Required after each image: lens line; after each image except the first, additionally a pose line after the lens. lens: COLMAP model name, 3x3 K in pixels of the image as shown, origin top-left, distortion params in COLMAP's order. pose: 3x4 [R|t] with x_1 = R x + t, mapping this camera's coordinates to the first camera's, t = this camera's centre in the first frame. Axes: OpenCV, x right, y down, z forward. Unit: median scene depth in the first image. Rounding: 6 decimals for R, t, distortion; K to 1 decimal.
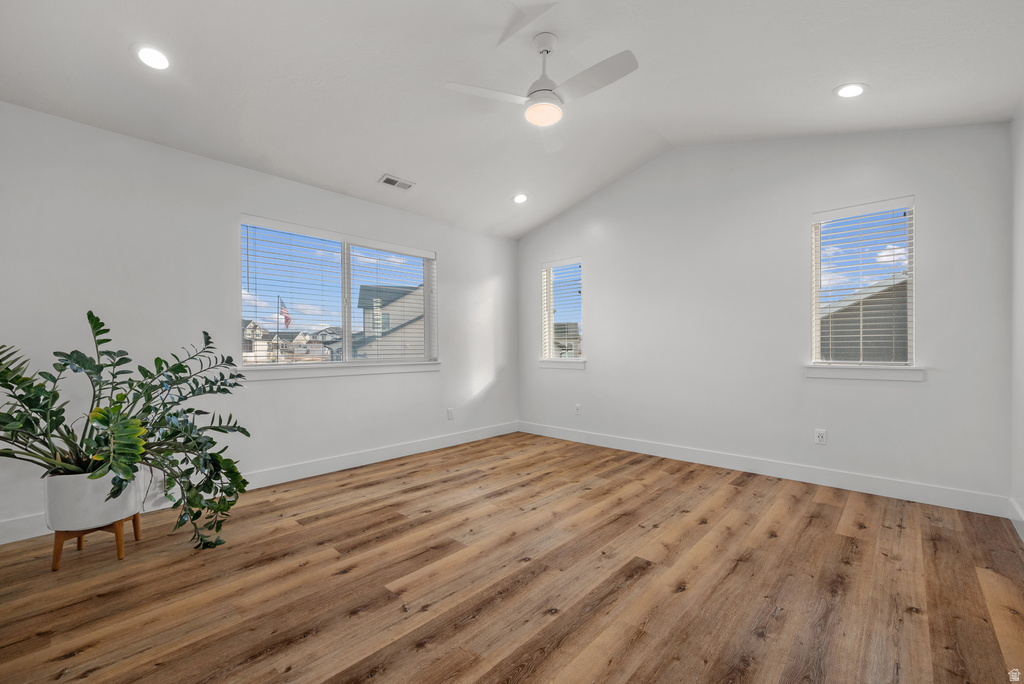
lens RADIAL K [[404.7, 0, 512.0], [0, 404.7, 342.0], [0, 0, 1]] dist [-0.000520, -0.000075]
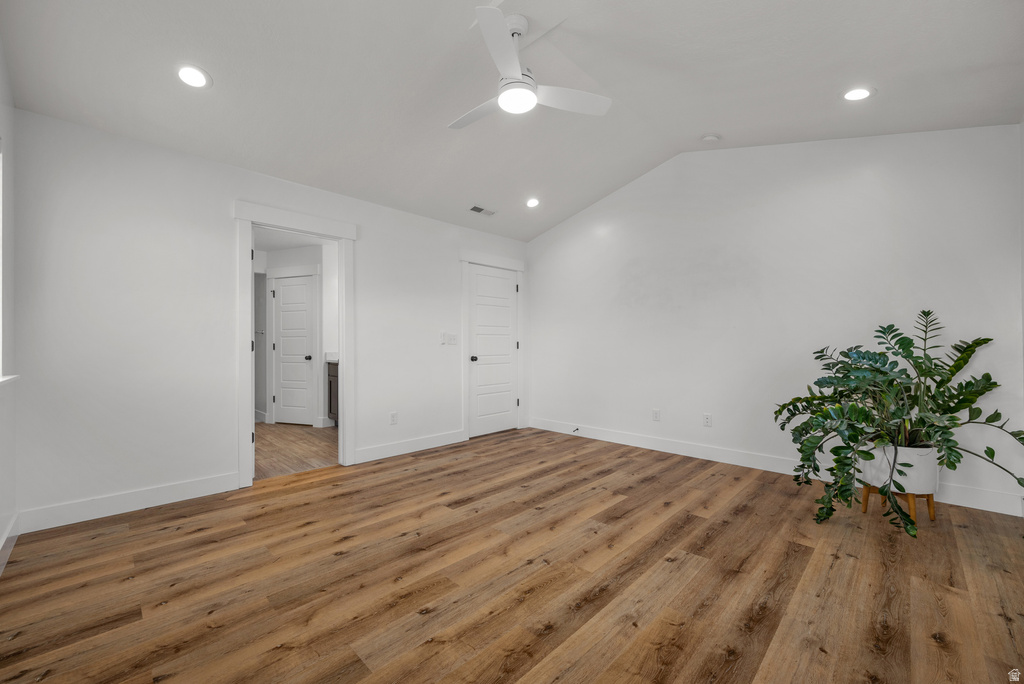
lens RADIAL K [[404.7, 0, 512.0], [0, 404.7, 342.0], [0, 0, 1]] dist [-0.000520, -0.000075]
pose [[-0.999802, 0.009300, 0.017581, 0.082833], [0.008747, 0.999473, -0.031245, 0.036015], [-0.017863, -0.031085, -0.999357, 2.062371]]
